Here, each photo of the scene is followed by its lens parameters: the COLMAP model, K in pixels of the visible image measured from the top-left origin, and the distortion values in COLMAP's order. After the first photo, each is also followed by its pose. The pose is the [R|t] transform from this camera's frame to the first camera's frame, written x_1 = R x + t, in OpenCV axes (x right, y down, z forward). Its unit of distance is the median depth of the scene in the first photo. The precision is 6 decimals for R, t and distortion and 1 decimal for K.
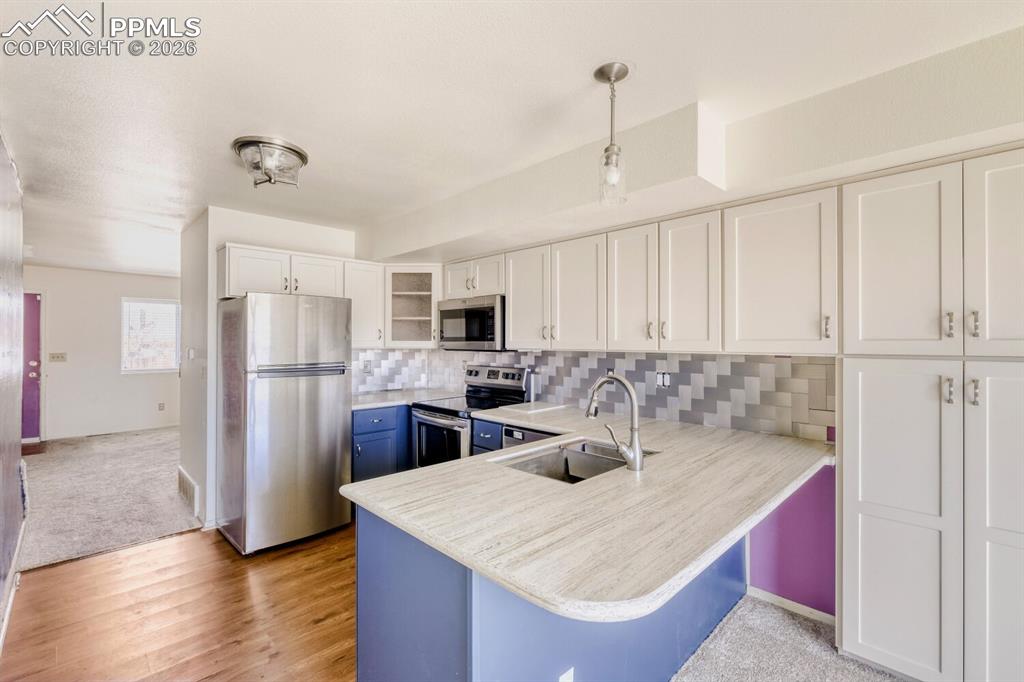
lens RADIAL K [[452.1, 0, 512.4], [0, 452.1, 339.0], [0, 0, 1]] dist [0.000901, -0.000275]
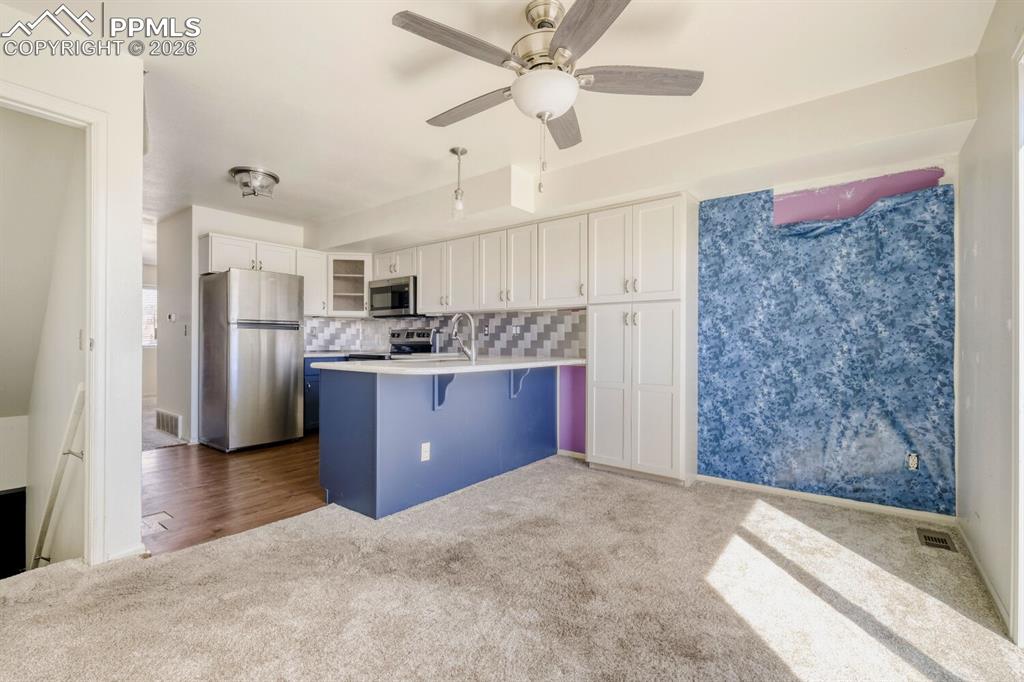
lens RADIAL K [[452.1, 0, 514.8], [0, 452.1, 343.3], [0, 0, 1]] dist [0.000901, -0.000275]
pose [[0.990788, 0.001092, 0.135419, 0.100782], [-0.002341, 0.999956, 0.009063, 0.104677], [-0.135403, -0.009296, 0.990747, -0.474864]]
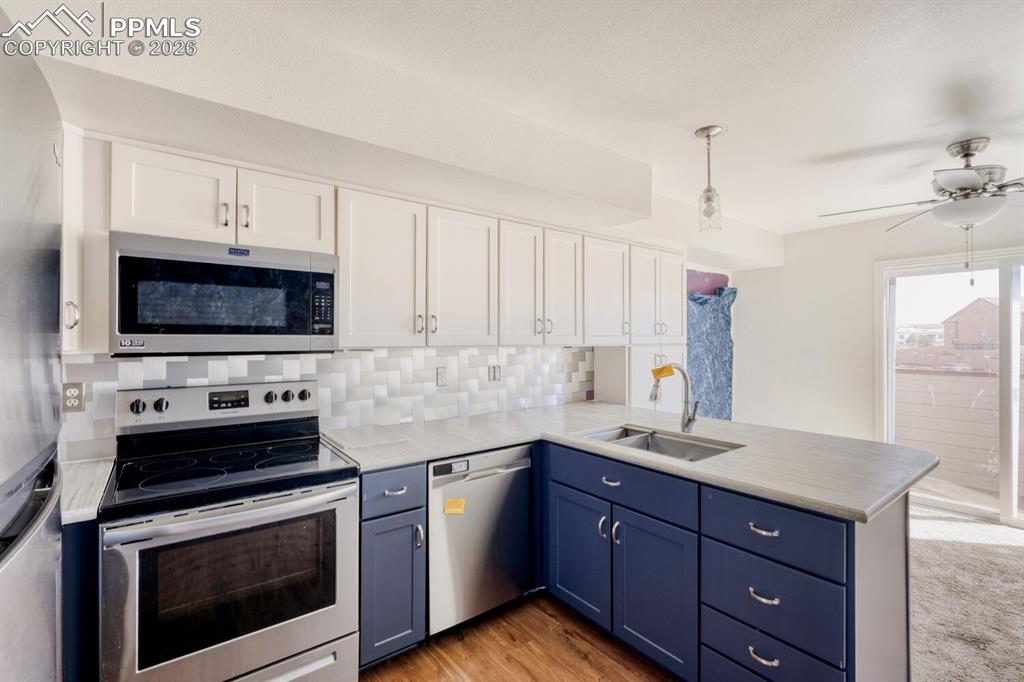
lens RADIAL K [[452.1, 0, 516.5], [0, 452.1, 337.3], [0, 0, 1]] dist [0.000901, -0.000275]
pose [[0.116261, 0.000726, 0.993218, -0.594230], [-0.006646, 0.999978, 0.000047, 0.006127], [-0.993196, -0.006606, 0.116263, 0.715996]]
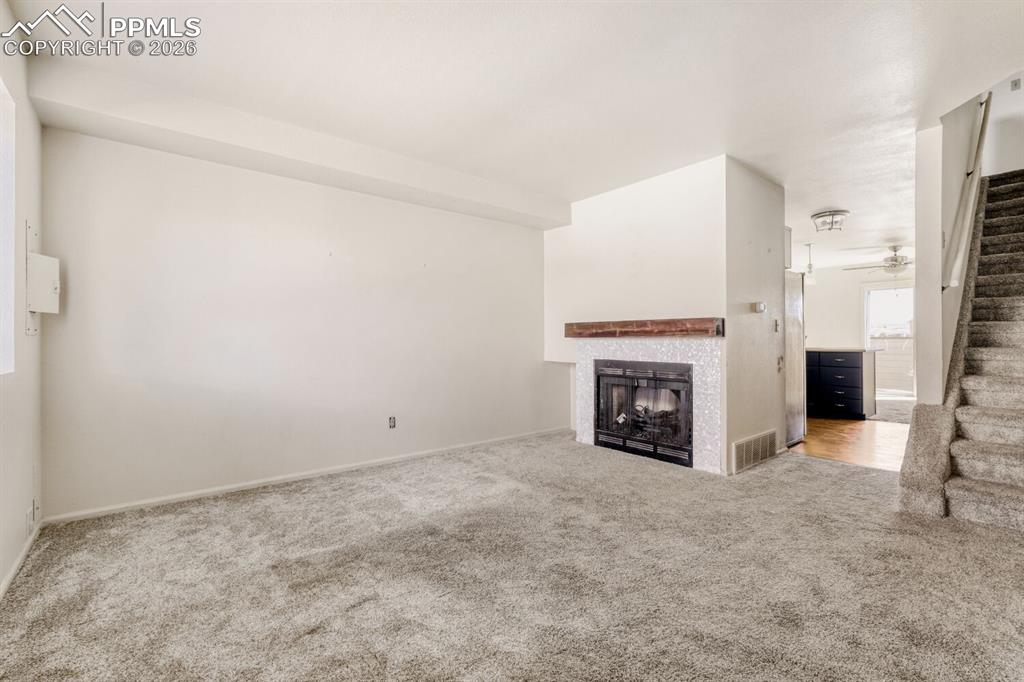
lens RADIAL K [[452.1, 0, 510.6], [0, 452.1, 337.2], [0, 0, 1]] dist [0.000901, -0.000275]
pose [[0.083686, -0.007969, 0.996460, -3.934839], [-0.002400, 0.999964, 0.008198, 0.211650], [-0.996489, -0.003078, 0.083664, 2.966301]]
